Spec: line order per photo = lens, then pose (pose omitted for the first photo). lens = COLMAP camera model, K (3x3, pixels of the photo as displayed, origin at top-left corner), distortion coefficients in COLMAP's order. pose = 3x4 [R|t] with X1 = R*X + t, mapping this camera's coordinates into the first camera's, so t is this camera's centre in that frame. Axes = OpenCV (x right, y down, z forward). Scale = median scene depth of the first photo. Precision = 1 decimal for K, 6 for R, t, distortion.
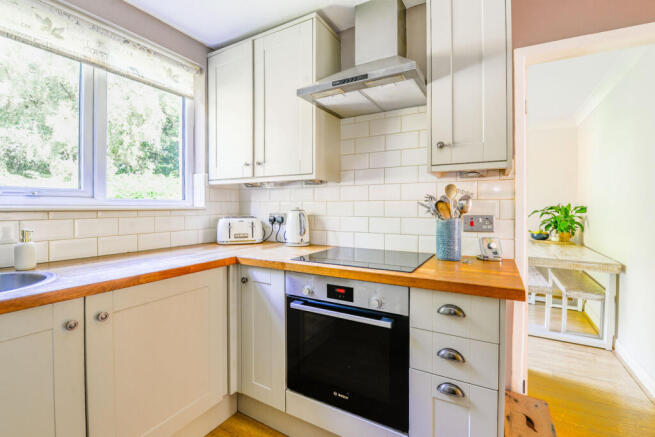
lens RADIAL K [[296.5, 0, 328.9], [0, 296.5, 206.5], [0, 0, 1]] dist [-0.001925, 0.000162]
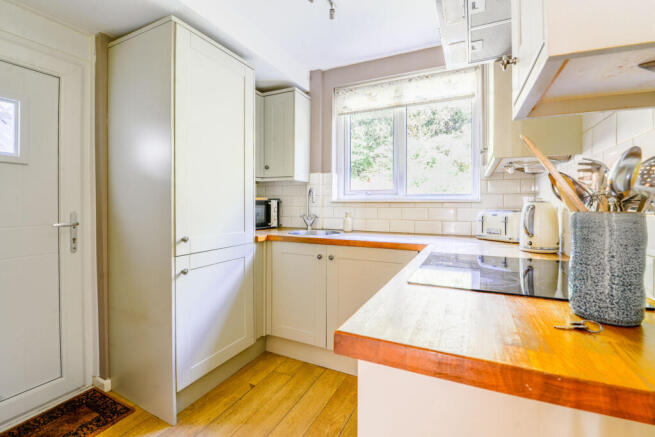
lens RADIAL K [[296.5, 0, 325.7], [0, 296.5, 205.6], [0, 0, 1]] dist [-0.001925, 0.000162]
pose [[0.067081, 0.001493, -0.997746, 0.675255], [-0.005144, 0.999986, 0.001151, 0.027377], [0.997734, 0.005055, 0.067088, 0.526195]]
